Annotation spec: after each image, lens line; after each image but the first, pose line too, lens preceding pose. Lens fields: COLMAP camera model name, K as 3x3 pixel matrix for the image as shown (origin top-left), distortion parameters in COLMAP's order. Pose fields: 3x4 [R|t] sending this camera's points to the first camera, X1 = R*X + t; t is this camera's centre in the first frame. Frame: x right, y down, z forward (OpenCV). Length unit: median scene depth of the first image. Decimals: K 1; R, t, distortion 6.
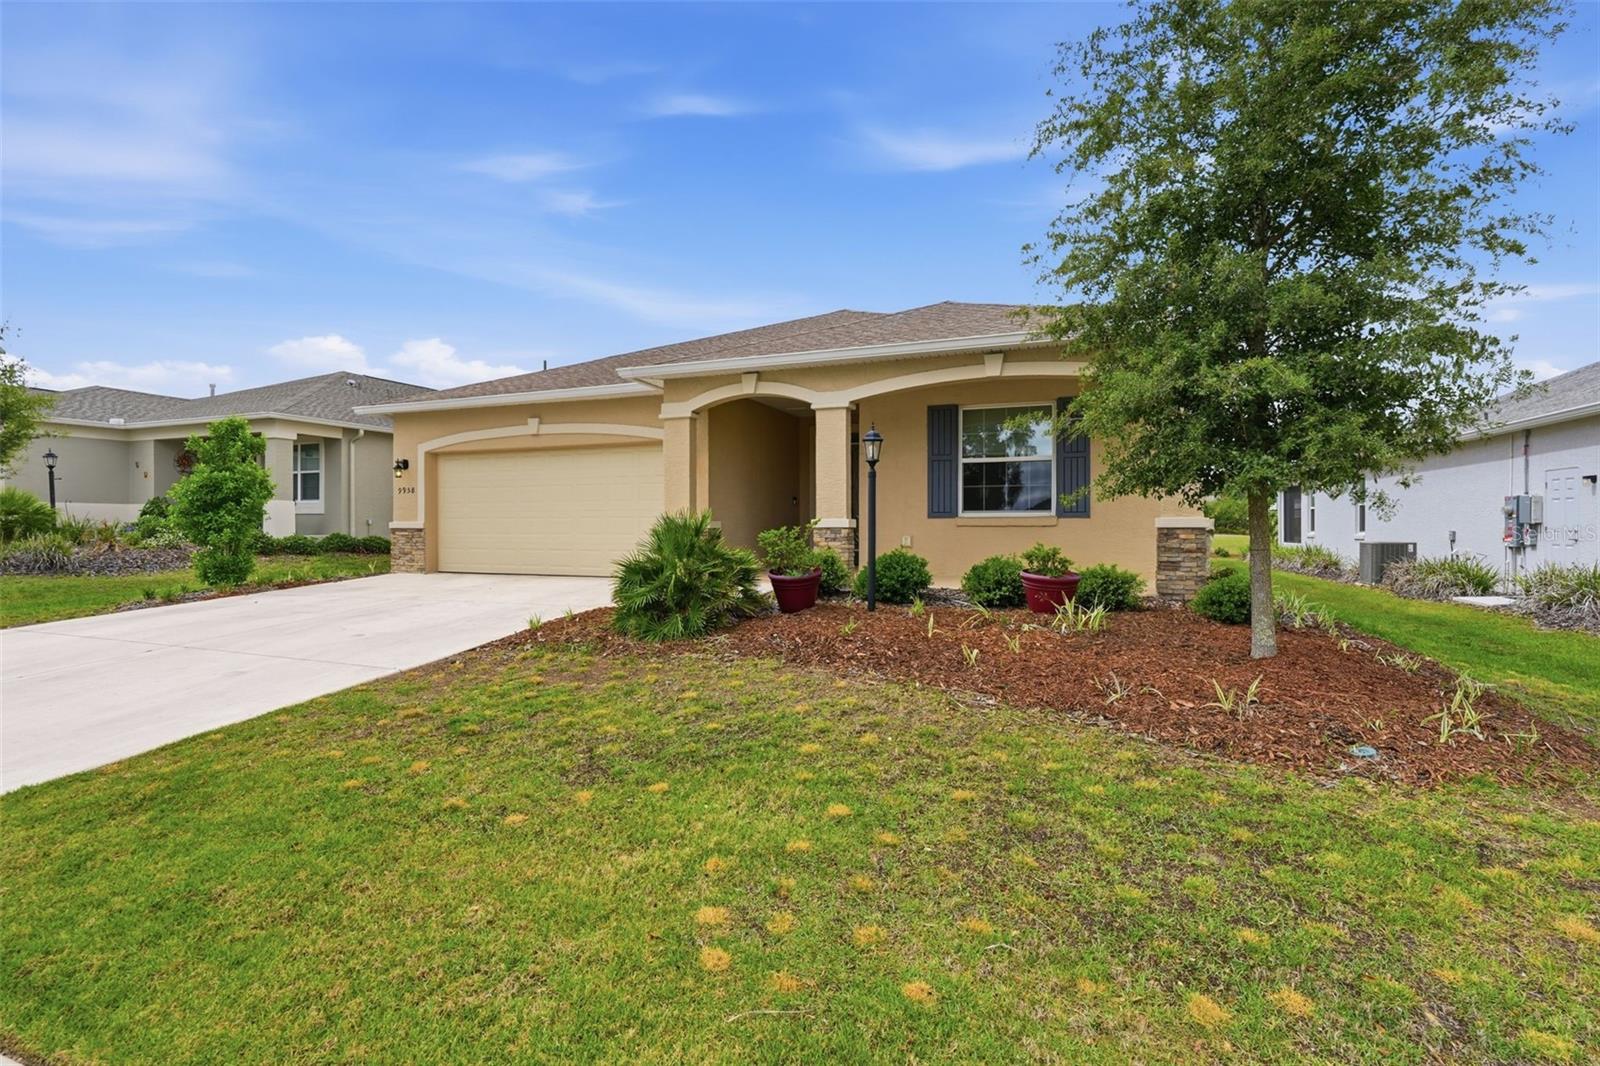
lens RADIAL K [[764.5, 0, 795.4], [0, 764.5, 530.5], [0, 0, 1]] dist [-0.004276, 0.003403]
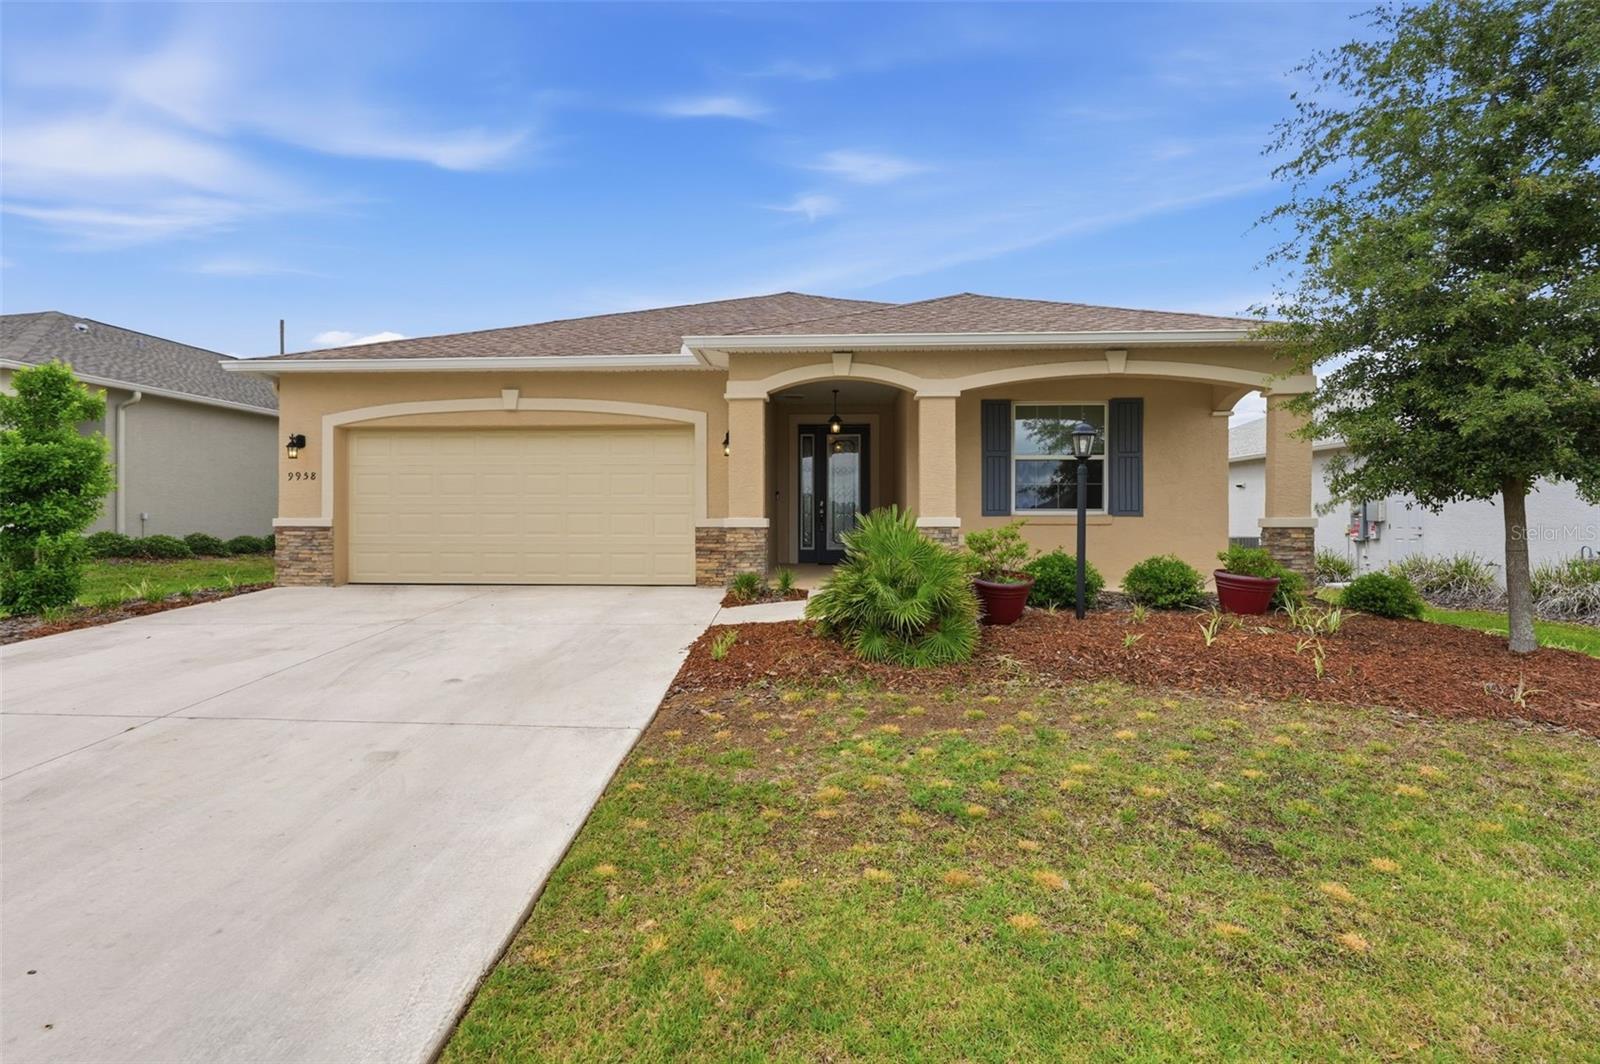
lens RADIAL K [[764.5, 0, 807.2], [0, 764.5, 525.0], [0, 0, 1]] dist [-0.004276, 0.003403]
pose [[0.944624, -0.000333, 0.328154, -0.368796], [0.000237, 1.000000, 0.000332, -0.005735], [-0.328154, -0.000236, 0.944624, 0.166290]]
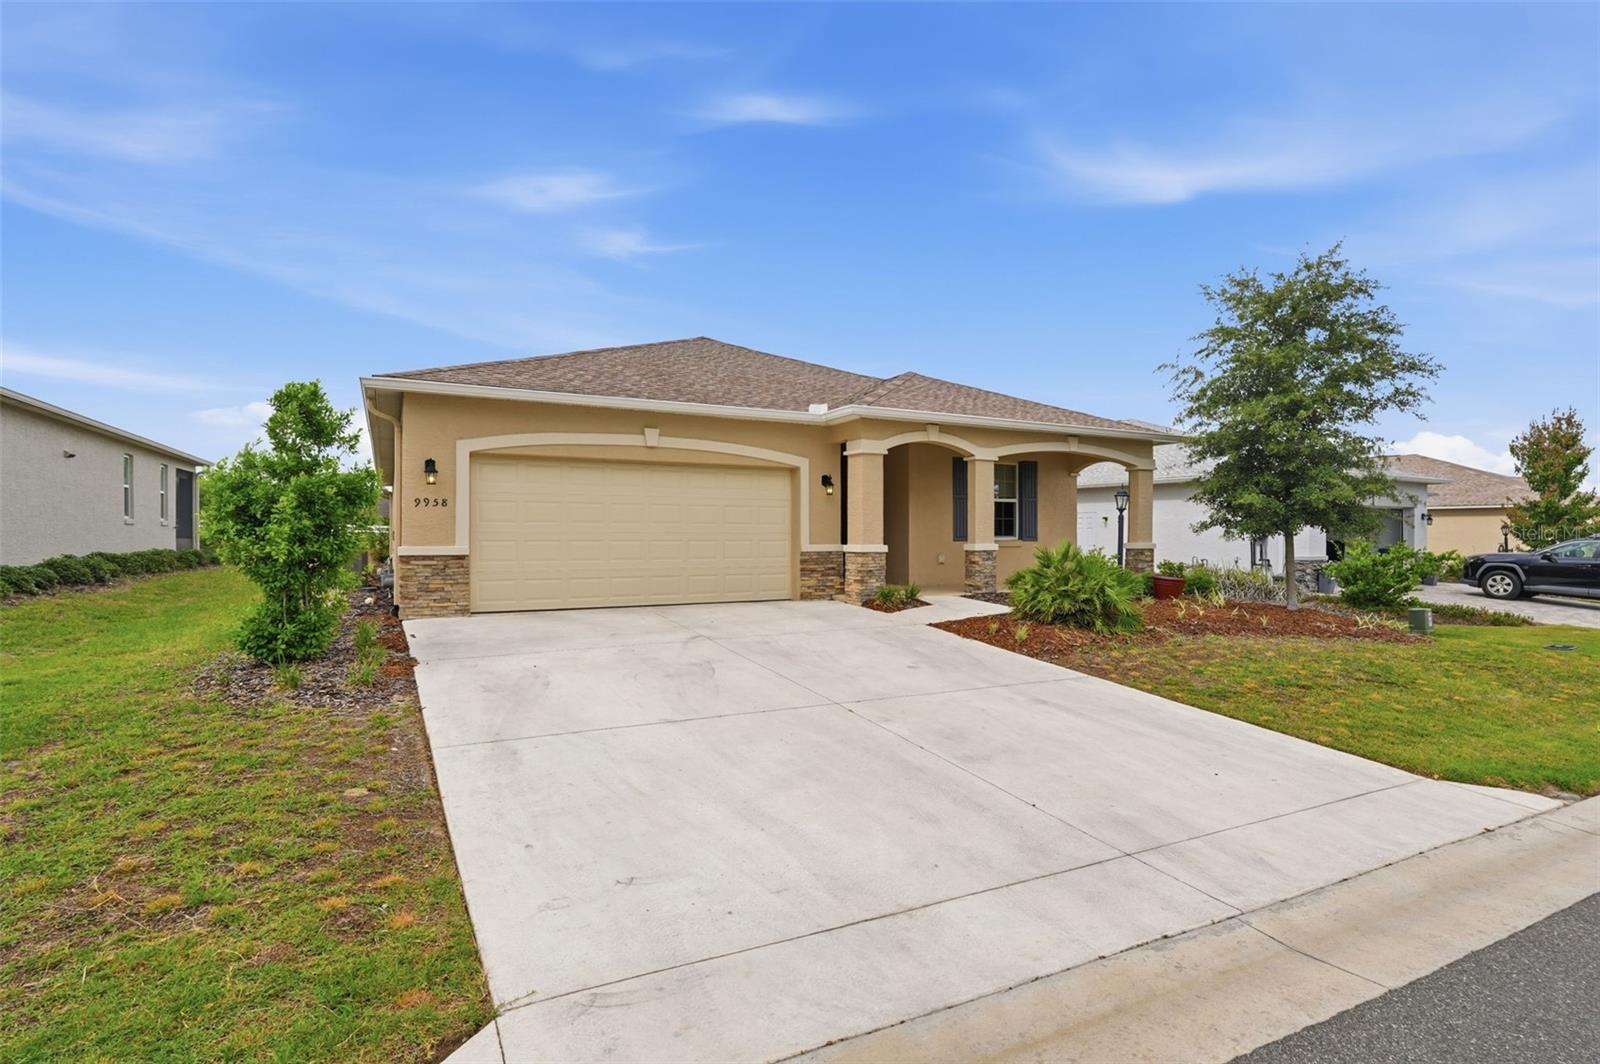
lens RADIAL K [[764.5, 0, 795.0], [0, 764.5, 535.6], [0, 0, 1]] dist [-0.004276, 0.003403]
pose [[0.644212, 0.000227, 0.764847, -1.078937], [0.001086, 0.999999, -0.001211, -0.025809], [-0.764846, 0.001611, 0.644211, 0.362366]]
